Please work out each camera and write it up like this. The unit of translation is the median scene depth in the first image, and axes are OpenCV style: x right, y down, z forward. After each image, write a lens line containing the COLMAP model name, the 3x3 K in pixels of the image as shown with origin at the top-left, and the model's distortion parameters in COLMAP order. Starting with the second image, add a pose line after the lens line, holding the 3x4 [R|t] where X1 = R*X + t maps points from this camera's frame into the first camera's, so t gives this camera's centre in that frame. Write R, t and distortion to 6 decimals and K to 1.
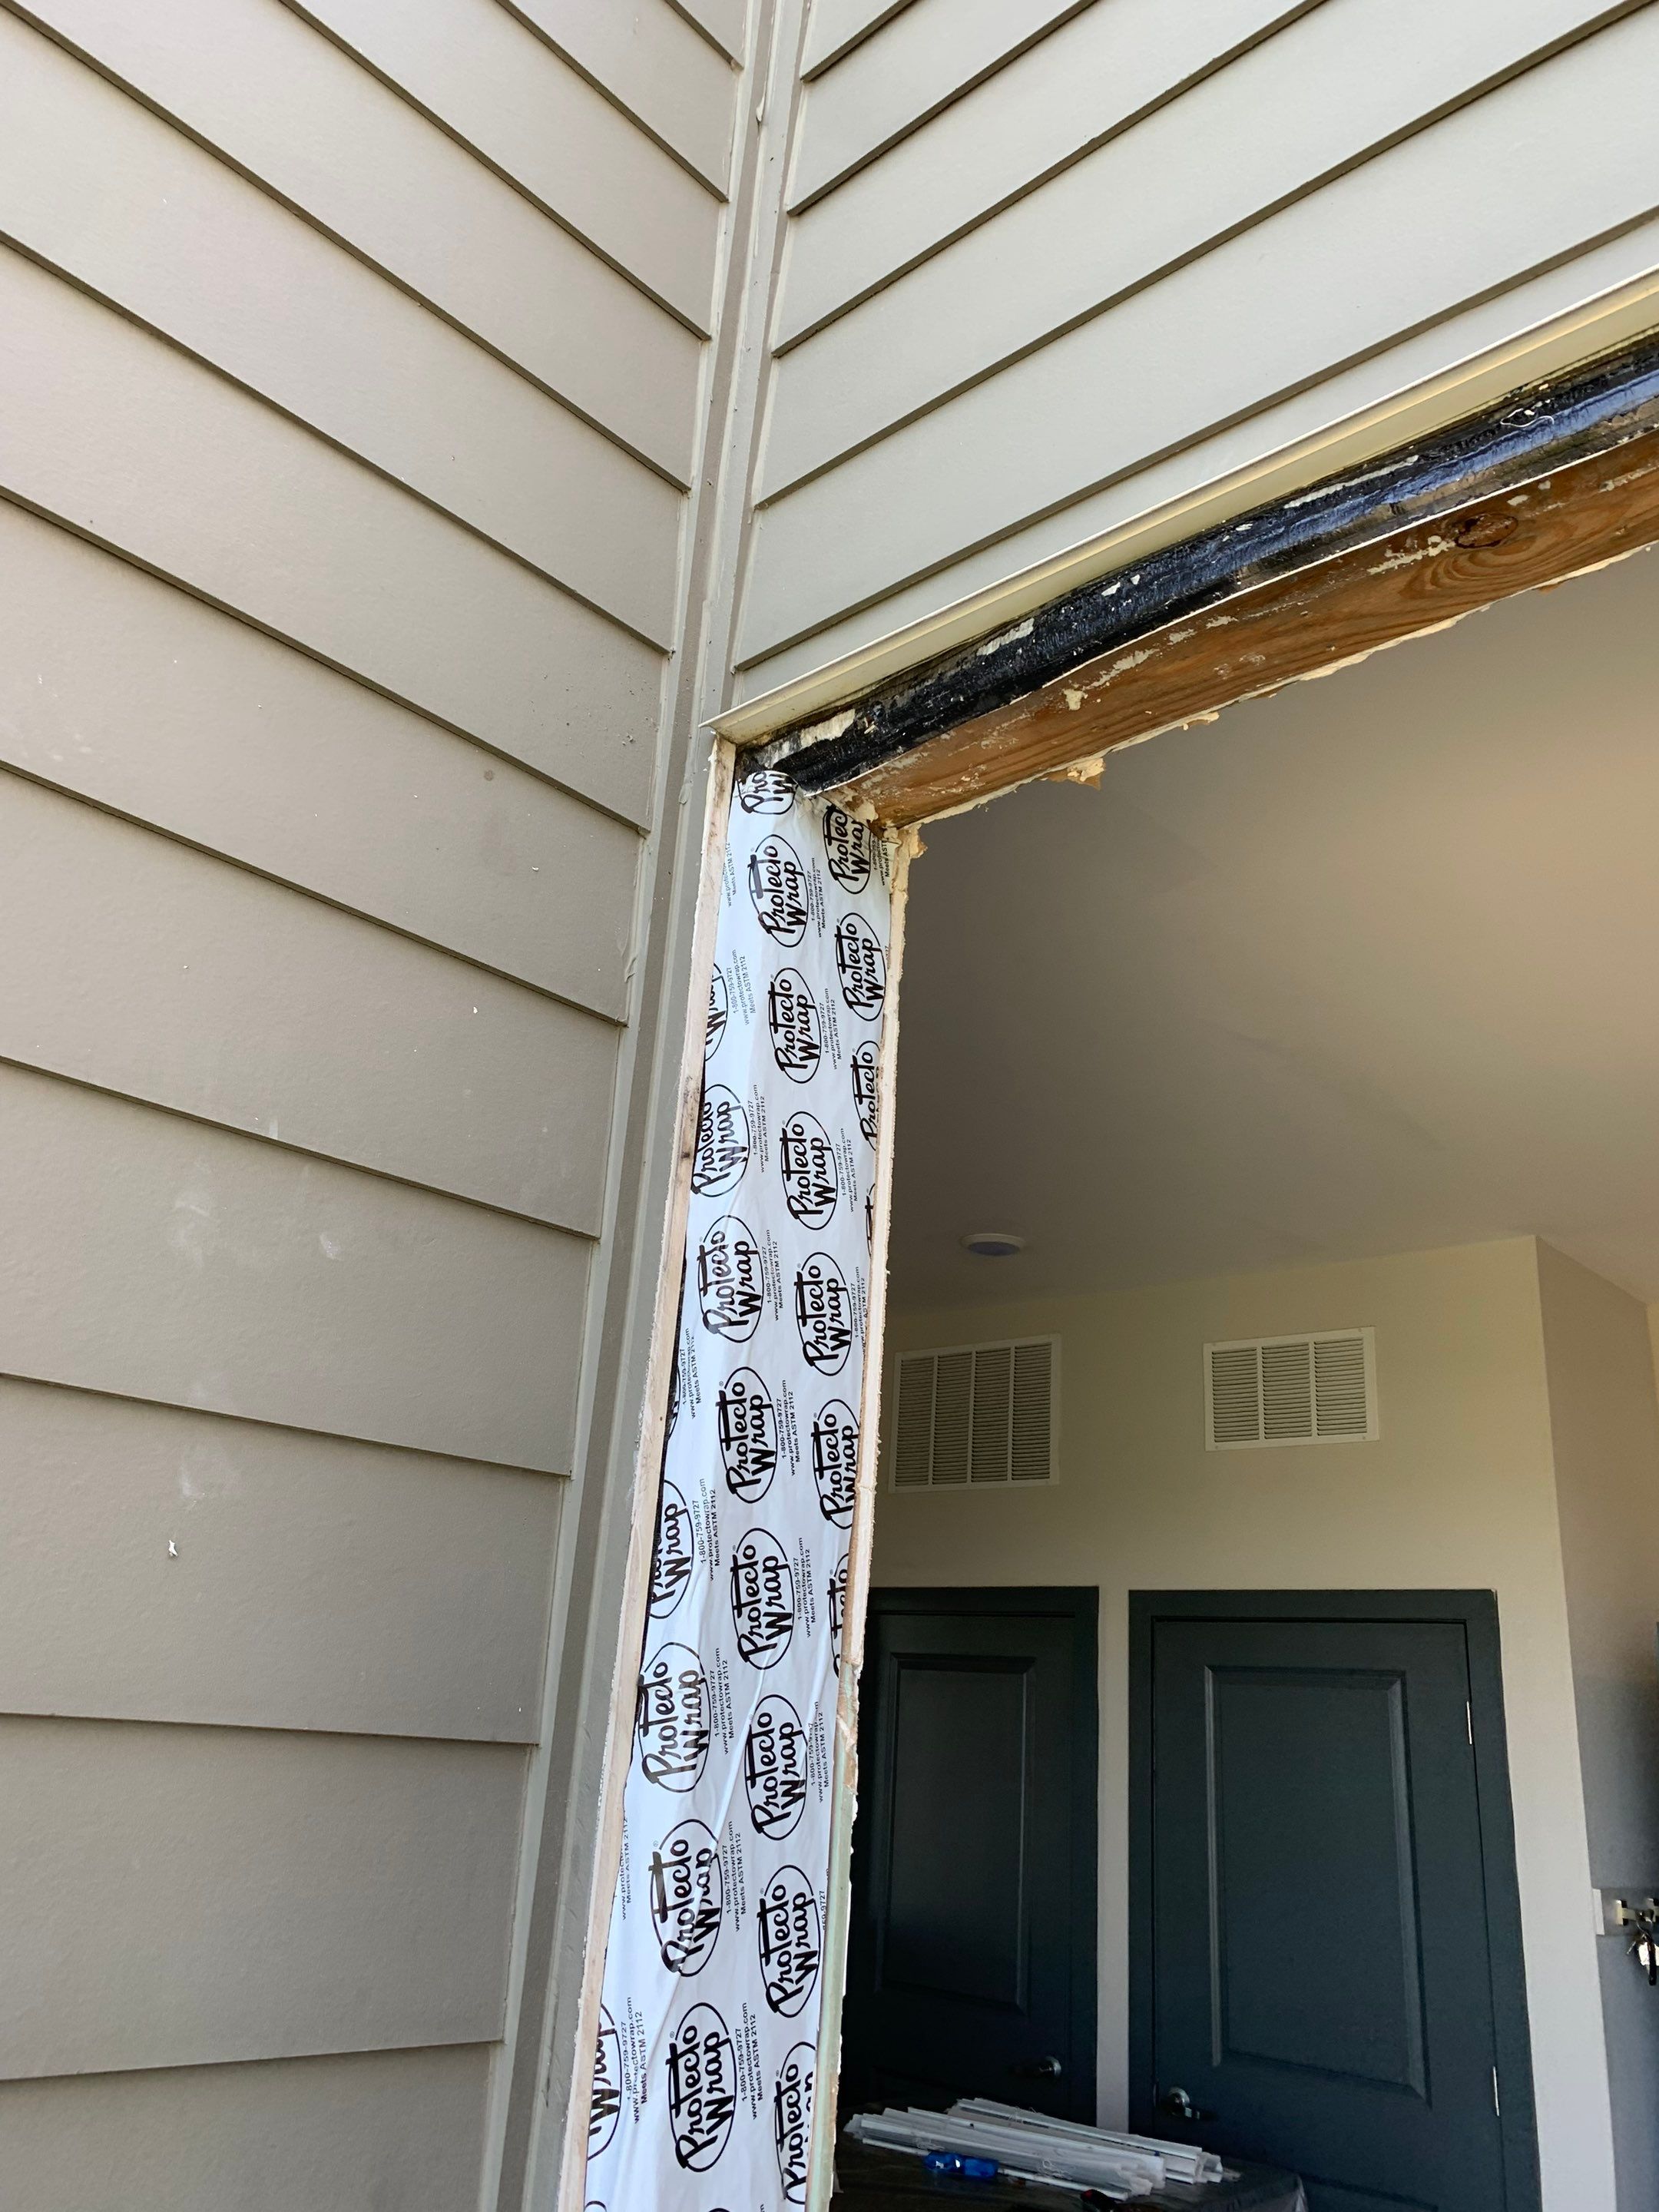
lens RADIAL K [[1700.5, 0, 839.7], [0, 1700.5, 1096.6], [0, 0, 1]] dist [0.067035, -0.062095]
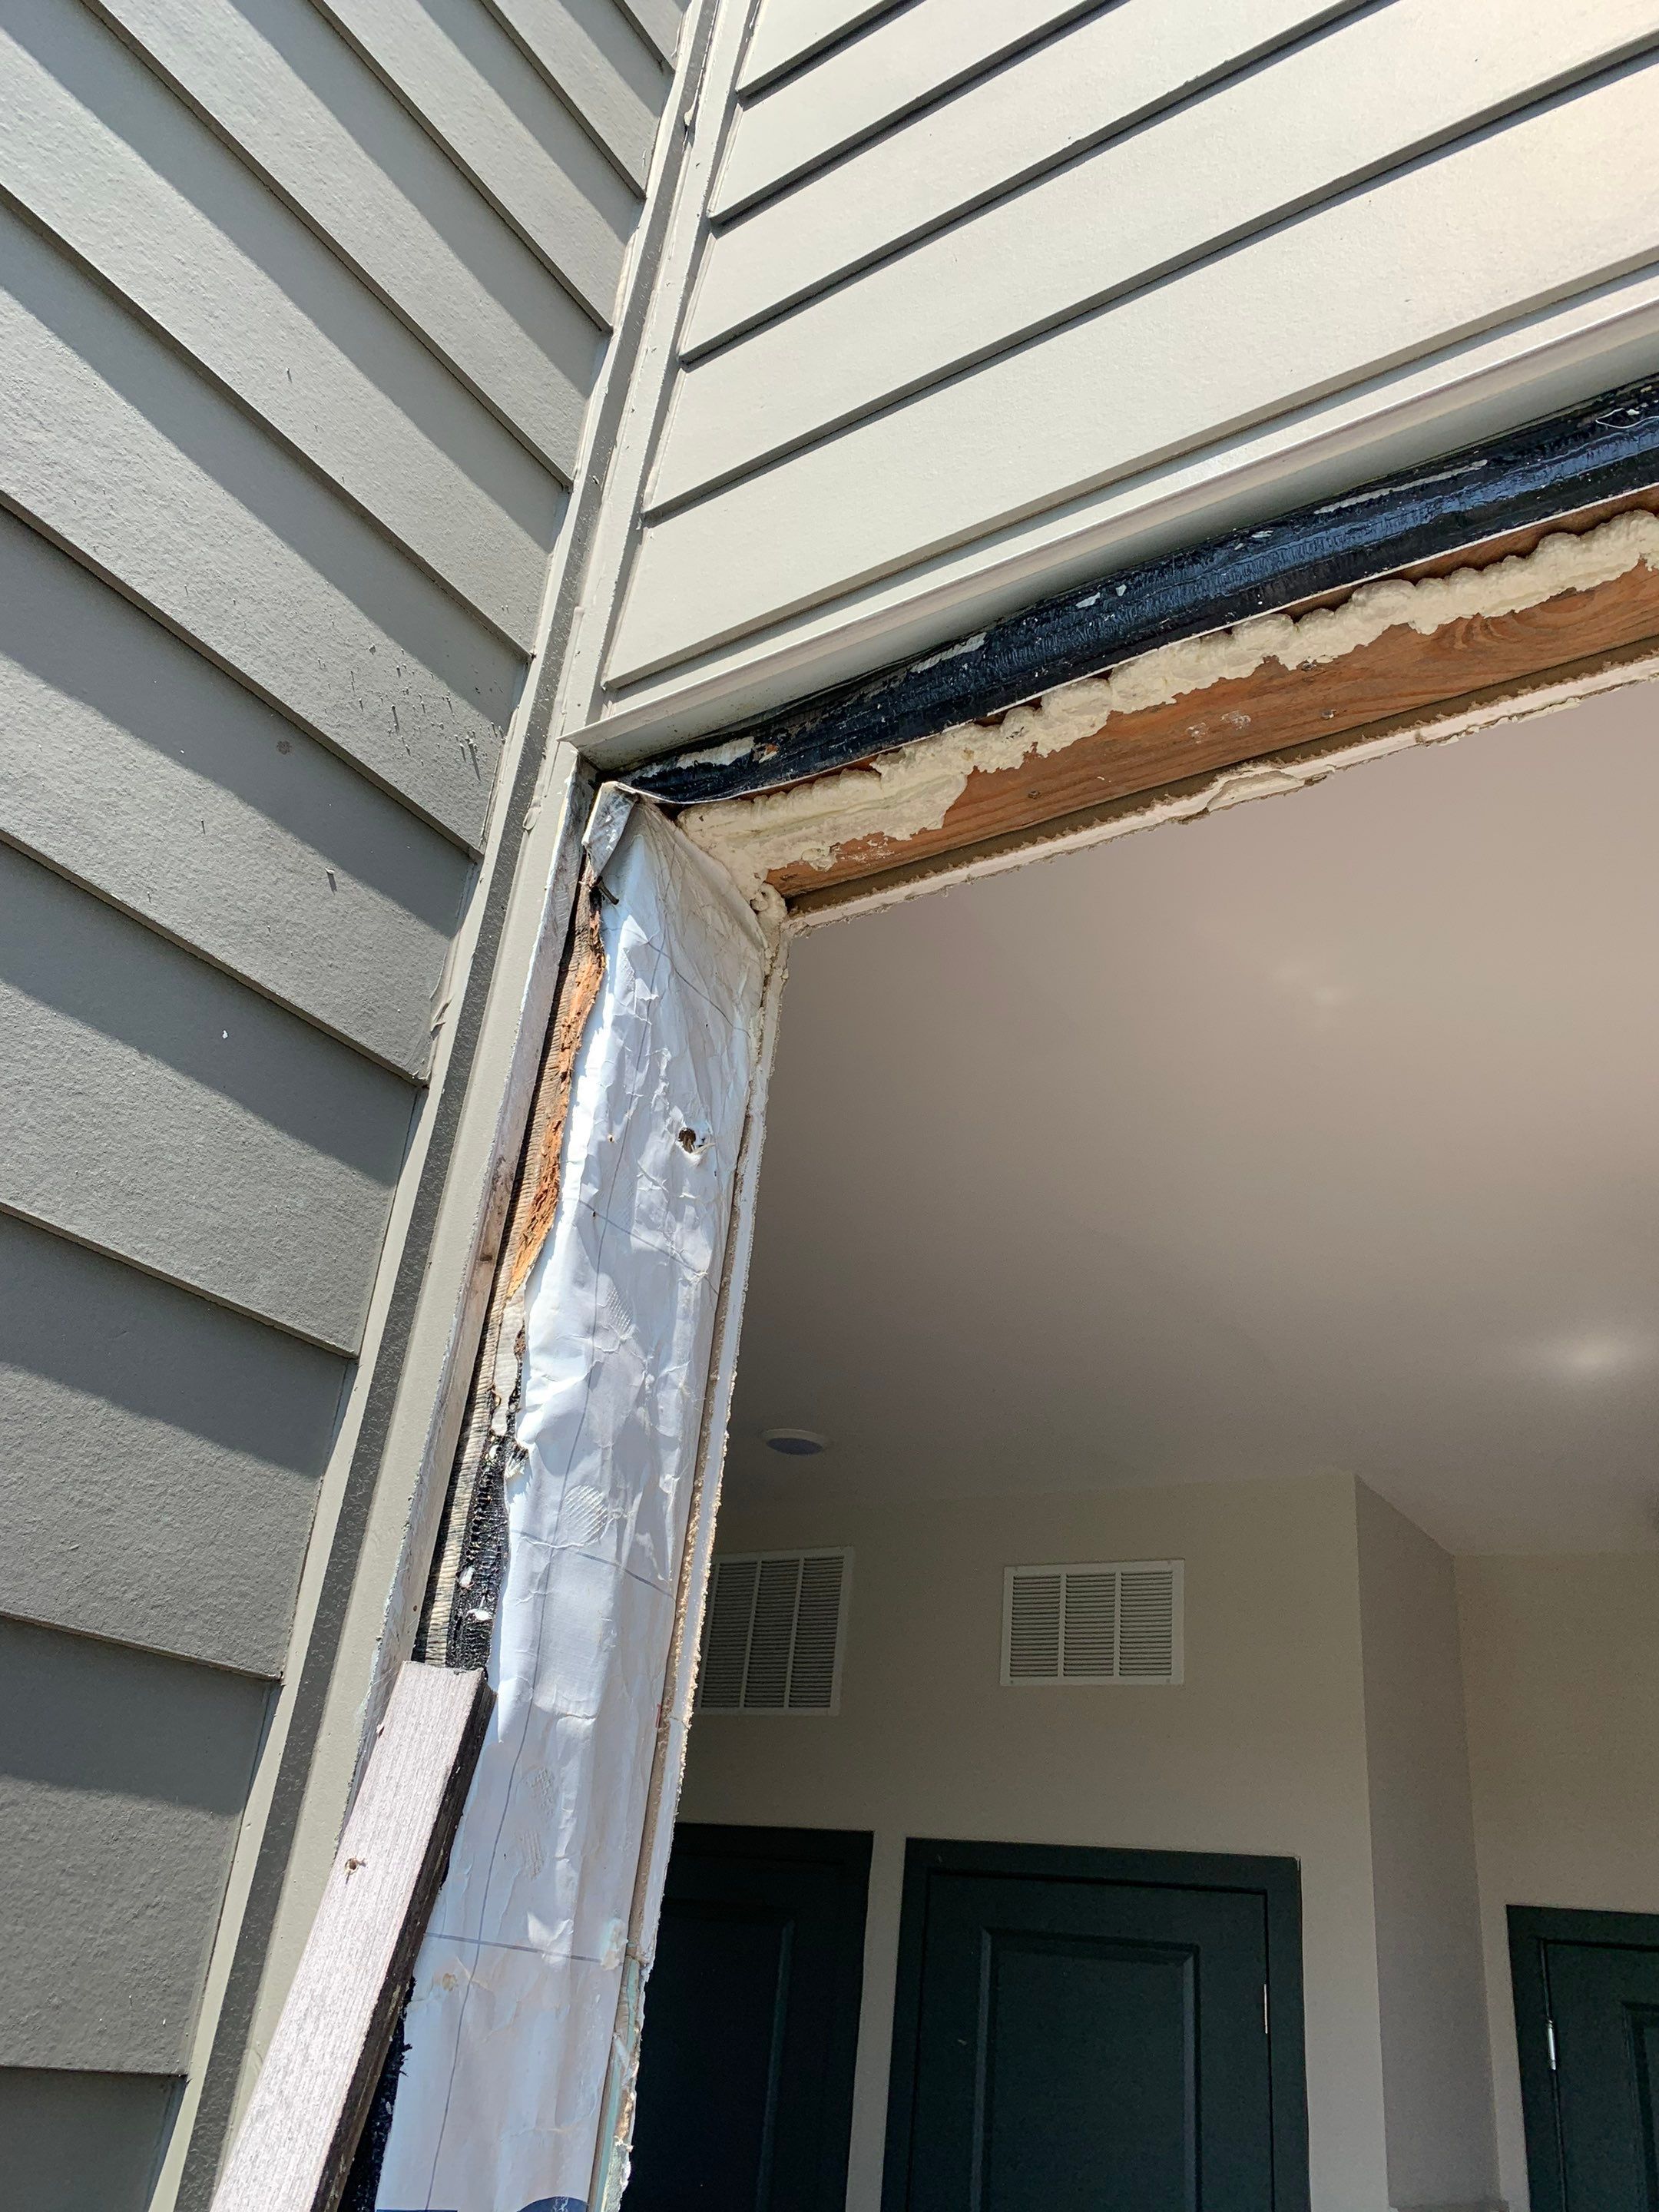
lens RADIAL K [[1700.5, 0, 840.9], [0, 1700.5, 1117.1], [0, 0, 1]] dist [0.067035, -0.062095]
pose [[0.988857, 0.097033, 0.112902, -0.024167], [-0.084327, 0.990085, -0.112338, 0.044203], [-0.122684, 0.101565, 0.987235, 0.203189]]
